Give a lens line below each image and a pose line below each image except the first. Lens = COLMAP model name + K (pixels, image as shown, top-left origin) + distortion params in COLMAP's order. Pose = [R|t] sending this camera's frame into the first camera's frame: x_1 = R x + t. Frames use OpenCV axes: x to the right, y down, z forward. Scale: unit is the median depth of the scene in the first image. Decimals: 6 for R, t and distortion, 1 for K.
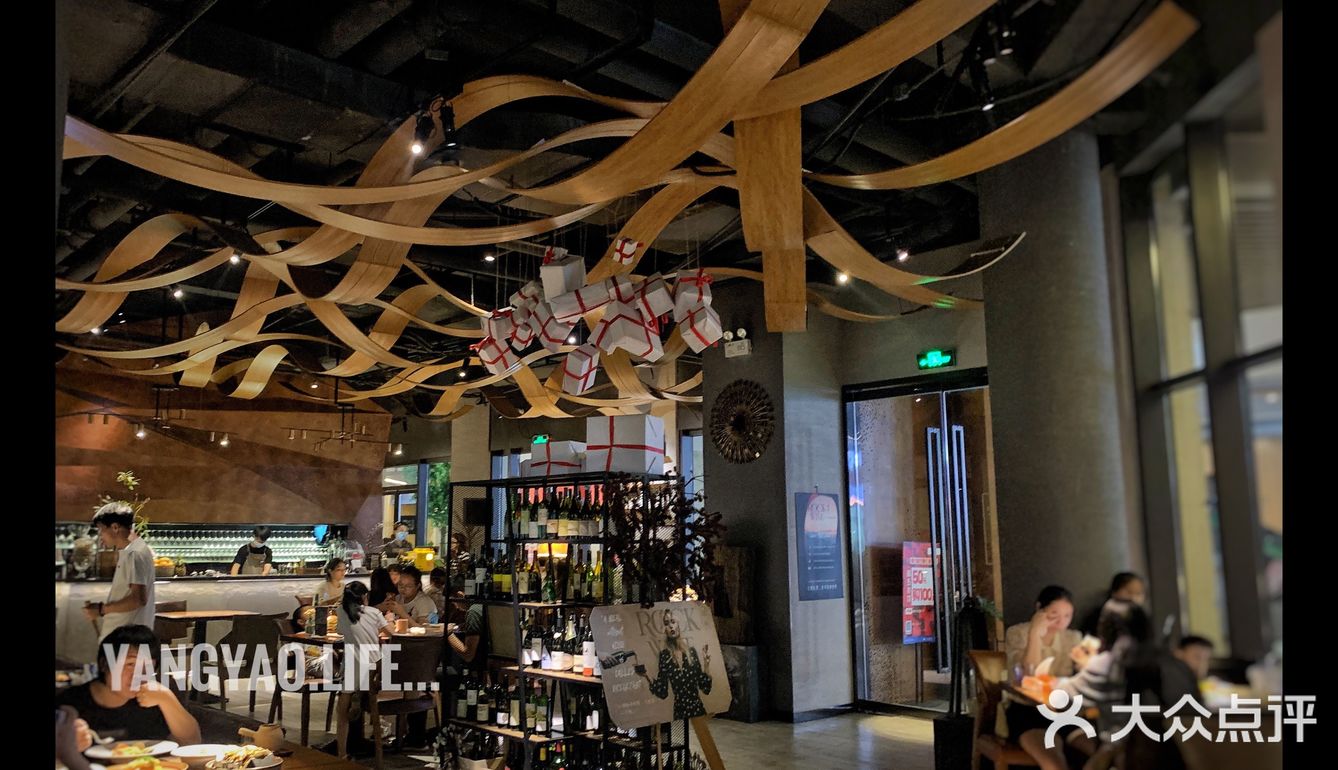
lens RADIAL K [[1023.2, 0, 601.1], [0, 1023.2, 384.1], [0, 0, 1]] dist [0.062989, -0.000720]
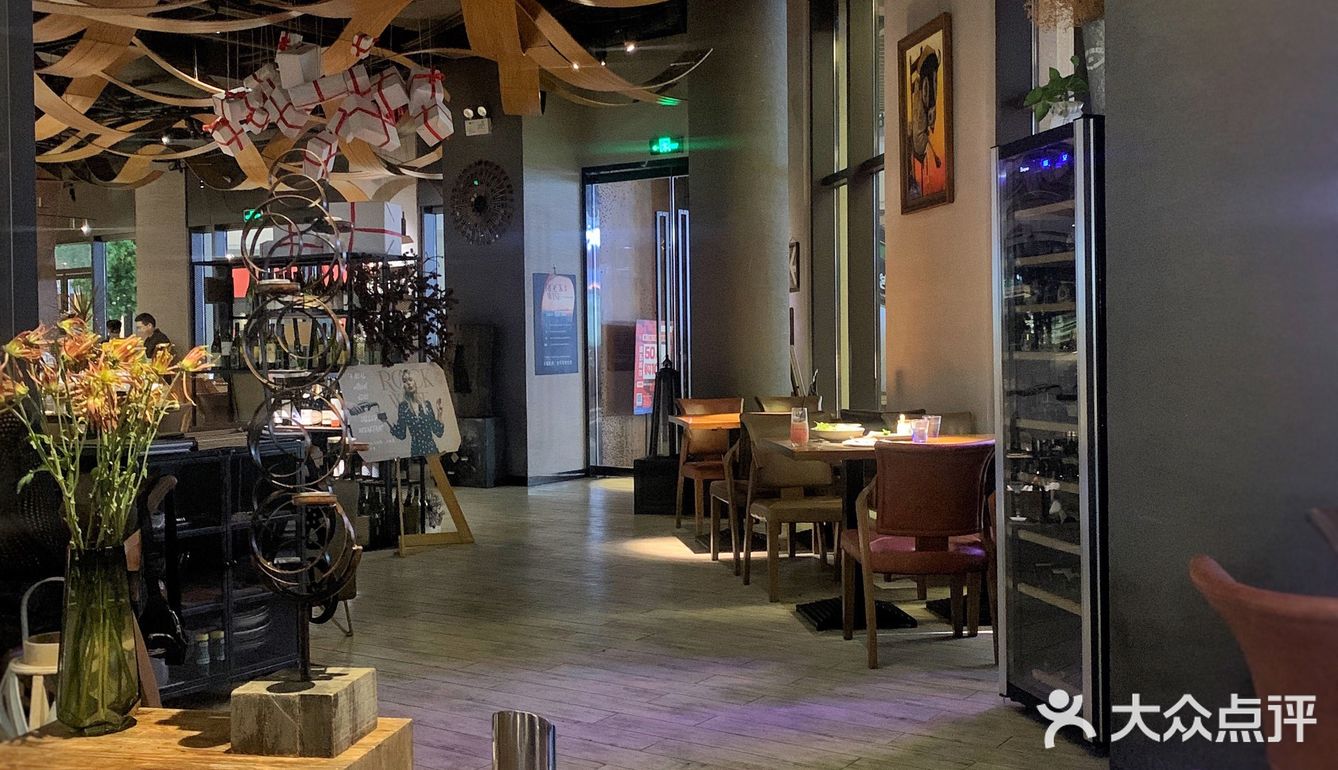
lens RADIAL K [[1349.5, 0, 671.0], [0, 1349.5, 352.8], [0, 0, 1]] dist [0.110484, -0.009099]
pose [[0.968006, -0.017387, 0.250324, -0.024259], [-0.022341, 0.987663, 0.154995, -0.038587], [-0.249930, -0.155629, 0.955675, -0.459710]]
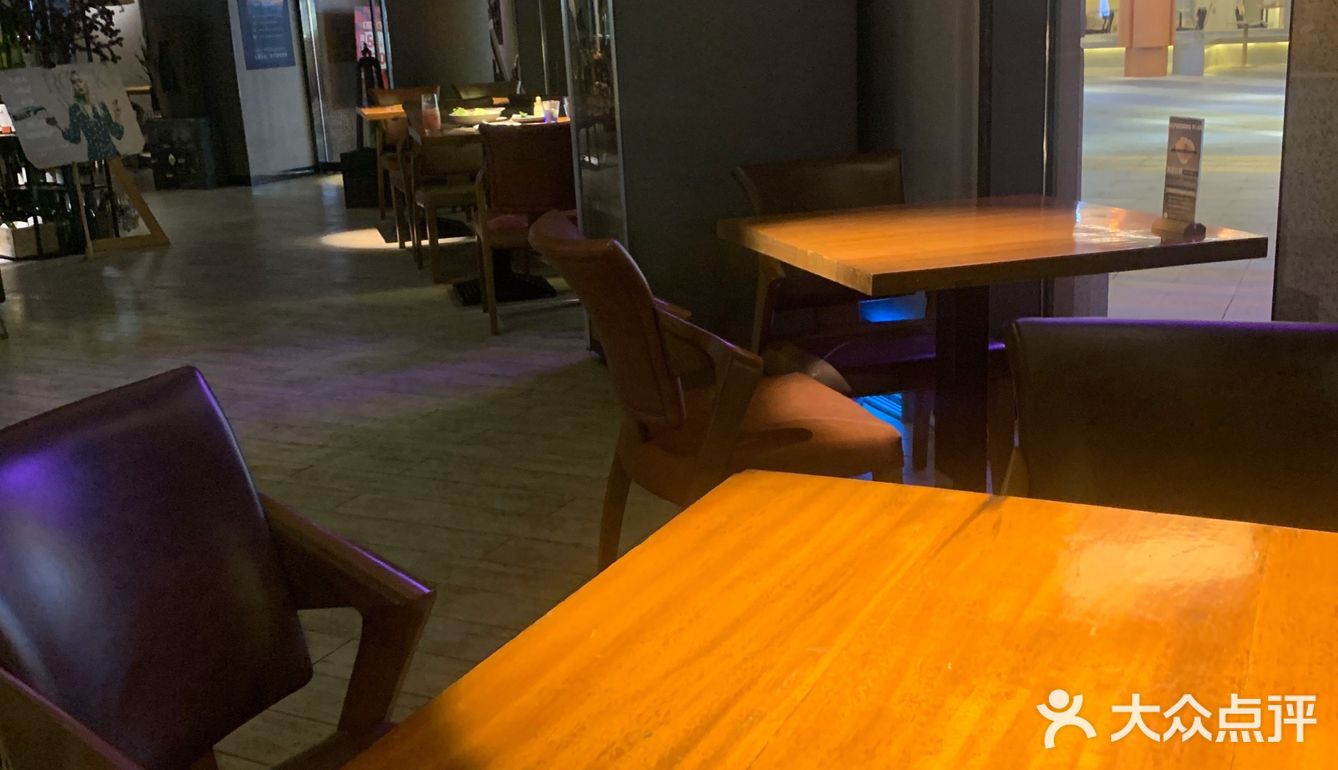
lens RADIAL K [[1372.3, 0, 669.0], [0, 1372.3, 385.0], [0, 0, 1]] dist [0.004834, -0.005207]
pose [[0.925591, -0.143738, 0.350171, 0.076841], [-0.005902, 0.919503, 0.393038, -0.051166], [-0.378478, -0.365859, 0.850236, -0.554615]]
